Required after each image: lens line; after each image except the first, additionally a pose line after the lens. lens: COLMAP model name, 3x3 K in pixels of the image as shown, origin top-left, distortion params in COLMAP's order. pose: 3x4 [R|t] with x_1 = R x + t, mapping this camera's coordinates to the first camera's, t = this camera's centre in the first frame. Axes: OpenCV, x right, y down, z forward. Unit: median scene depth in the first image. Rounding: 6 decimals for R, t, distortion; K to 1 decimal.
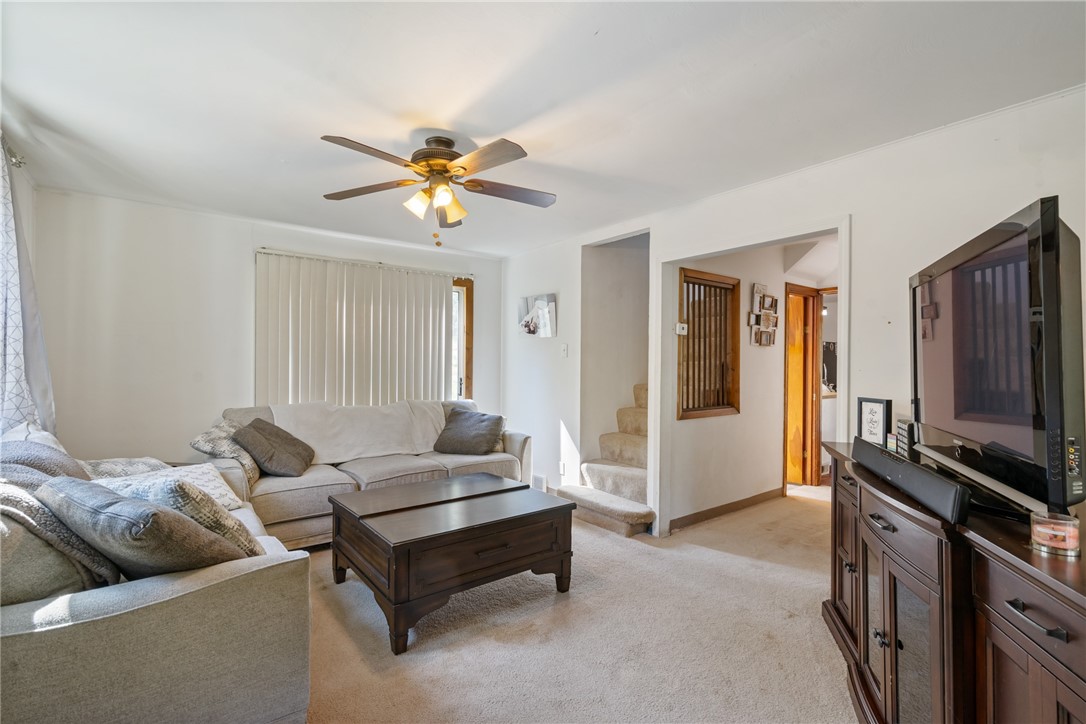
lens RADIAL K [[485.3, 0, 540.9], [0, 485.3, 365.3], [0, 0, 1]] dist [-0.001283, 0.000980]
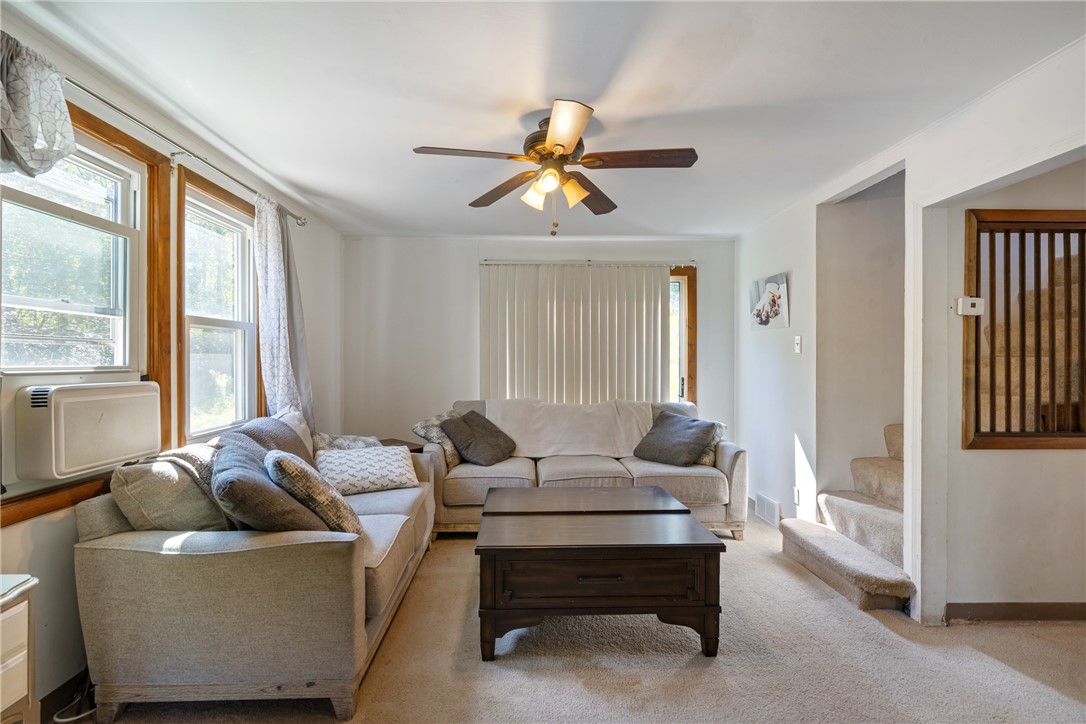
lens RADIAL K [[493.1, 0, 543.0], [0, 493.1, 362.0], [0, 0, 1]] dist [0.000380, 0.001217]
pose [[0.810046, -0.003033, -0.586358, 0.216332], [0.001694, 0.999995, -0.002832, -0.000875], [0.586364, 0.001300, 0.810047, 0.149259]]
